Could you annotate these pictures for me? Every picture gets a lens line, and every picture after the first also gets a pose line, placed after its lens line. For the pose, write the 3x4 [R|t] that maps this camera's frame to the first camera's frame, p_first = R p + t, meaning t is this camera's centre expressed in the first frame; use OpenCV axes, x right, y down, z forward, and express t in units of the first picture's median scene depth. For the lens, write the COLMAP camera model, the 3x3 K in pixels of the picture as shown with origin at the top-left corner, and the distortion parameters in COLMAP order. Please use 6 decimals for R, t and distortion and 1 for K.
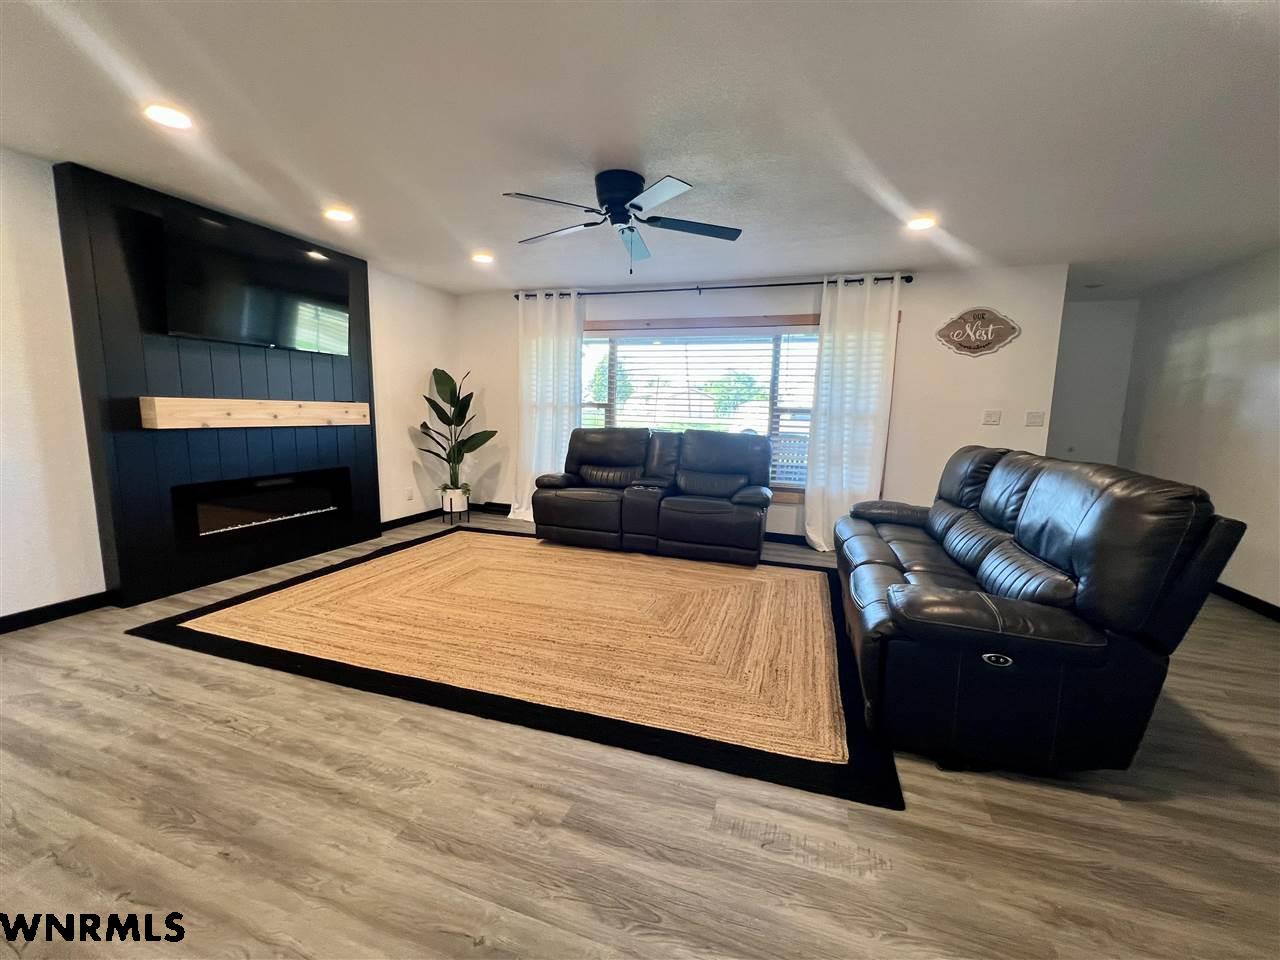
lens RADIAL K [[512.1, 0, 635.8], [0, 512.1, 482.1], [0, 0, 1]] dist [-0.008307, -0.000214]
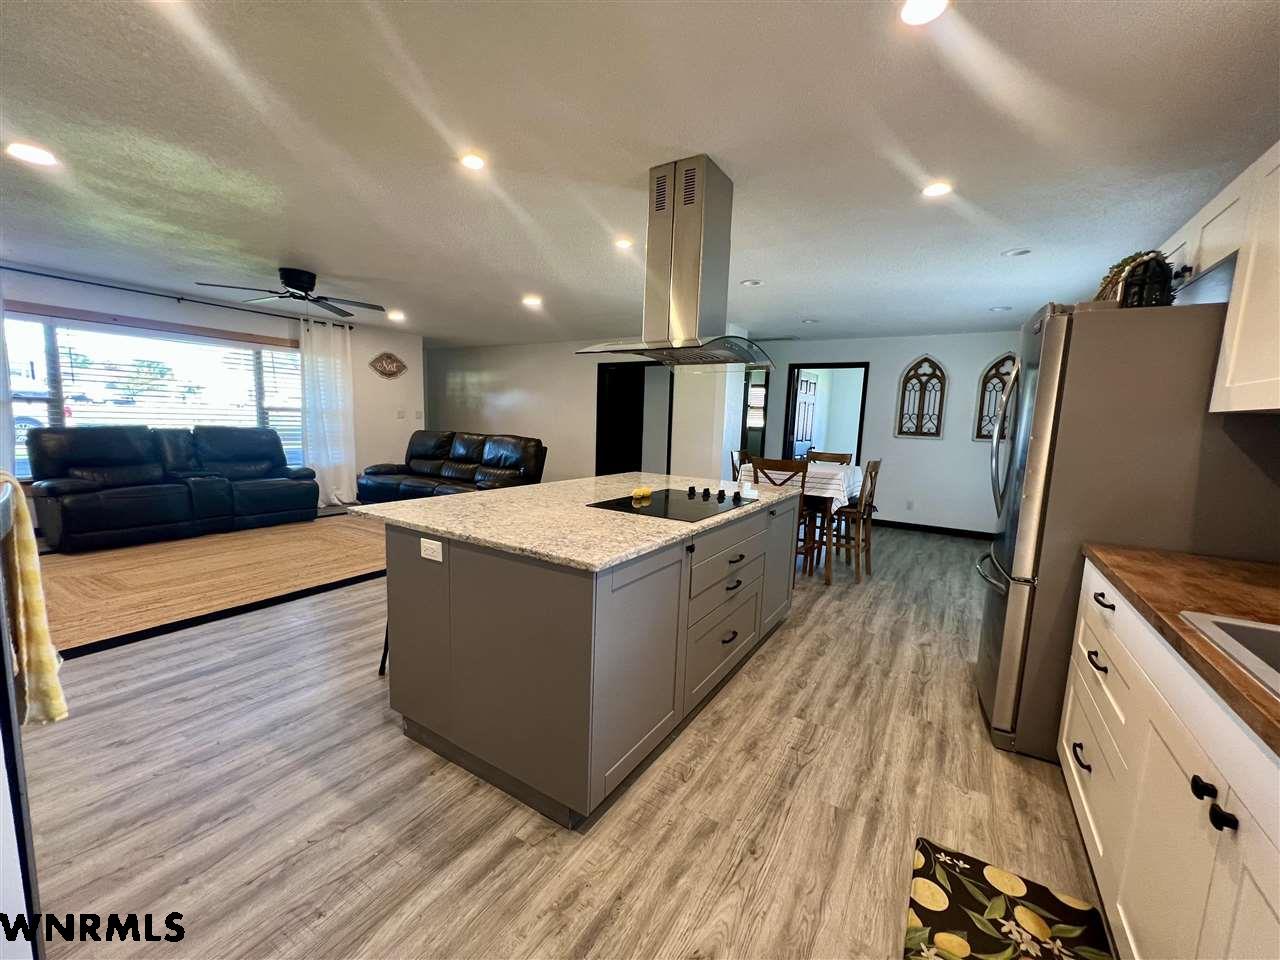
lens RADIAL K [[512.1, 0, 638.4], [0, 512.1, 482.7], [0, 0, 1]] dist [-0.008307, -0.000214]
pose [[0.225527, -0.133123, 0.965099, -0.864561], [0.103500, 0.988288, 0.112135, -0.005849], [-0.968724, 0.074598, 0.236663, -0.208265]]
